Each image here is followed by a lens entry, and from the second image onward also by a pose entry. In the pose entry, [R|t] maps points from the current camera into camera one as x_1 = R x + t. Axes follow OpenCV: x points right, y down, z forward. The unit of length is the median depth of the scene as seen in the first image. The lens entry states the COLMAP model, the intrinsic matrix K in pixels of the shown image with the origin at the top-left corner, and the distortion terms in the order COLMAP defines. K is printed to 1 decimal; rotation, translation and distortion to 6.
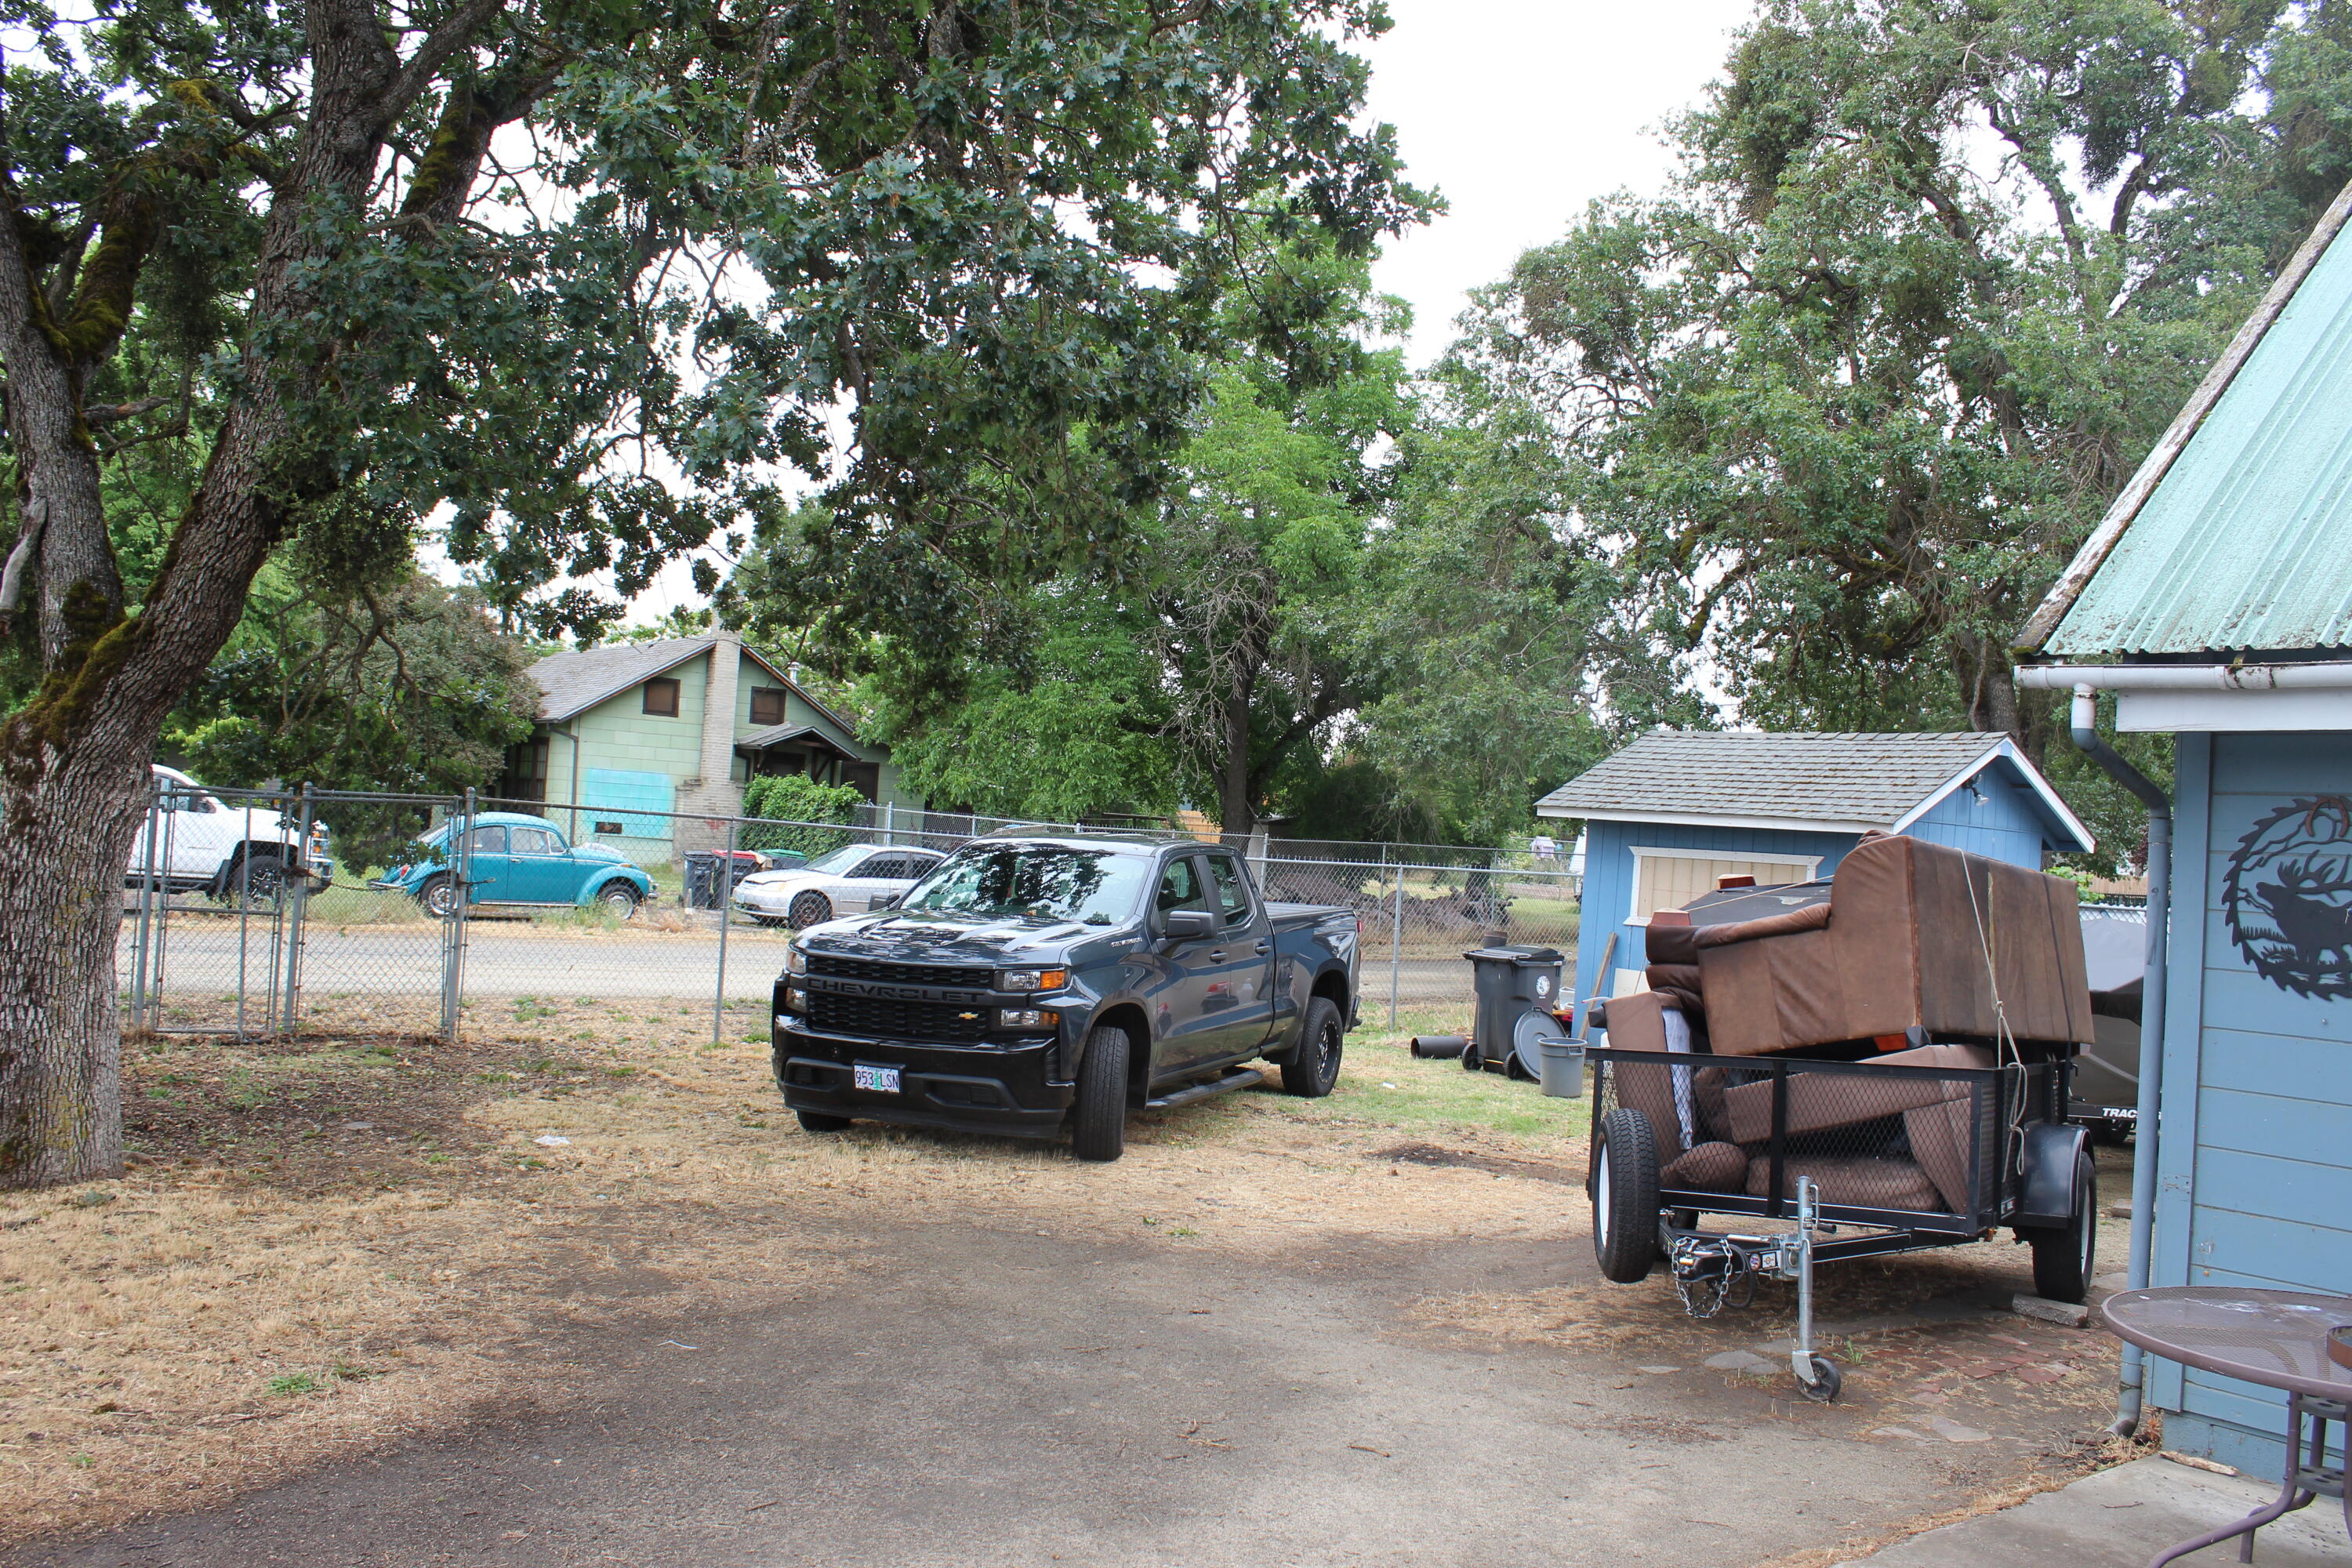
lens RADIAL K [[1983.1, 0, 1177.5], [0, 1983.1, 782.7], [0, 0, 1]] dist [-0.122479, 0.008733]
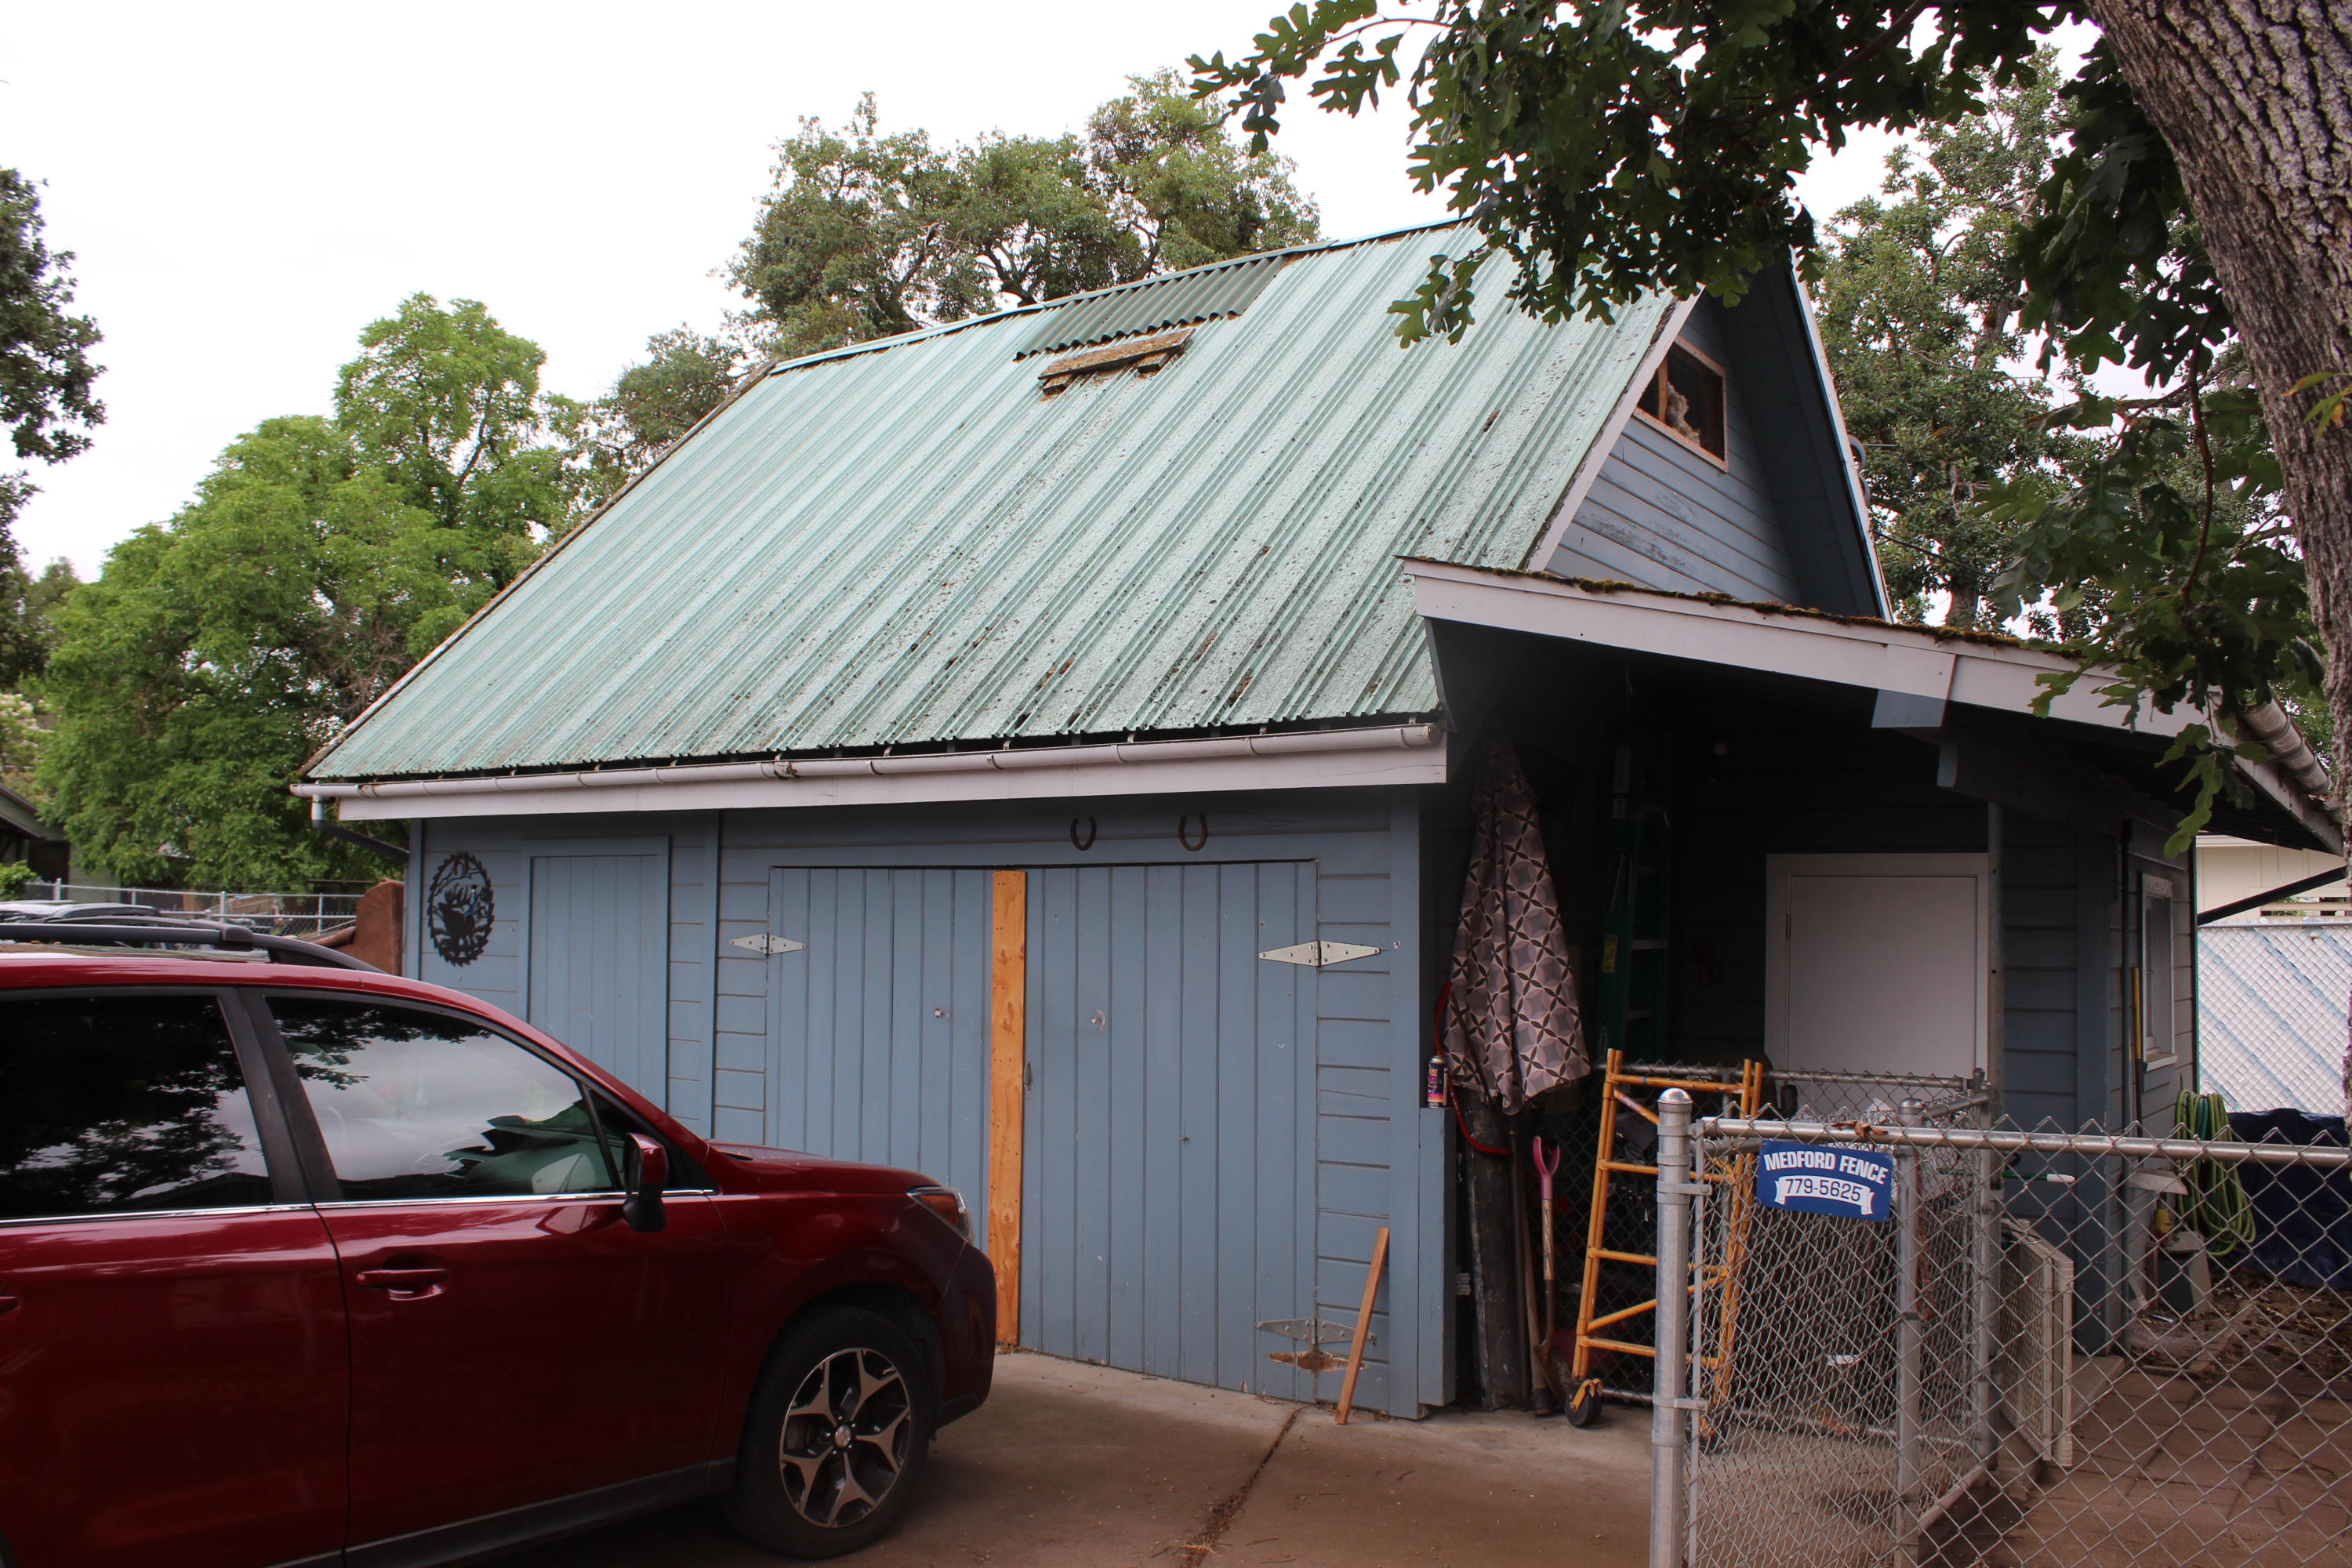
lens RADIAL K [[1983.1, 0, 1175.0], [0, 1983.1, 785.6], [0, 0, 1]] dist [-0.122479, 0.008733]
pose [[0.950437, -0.030756, 0.309393, 0.136528], [0.037809, 0.999143, -0.016827, 0.000100], [-0.308611, 0.027691, 0.950785, -0.192634]]
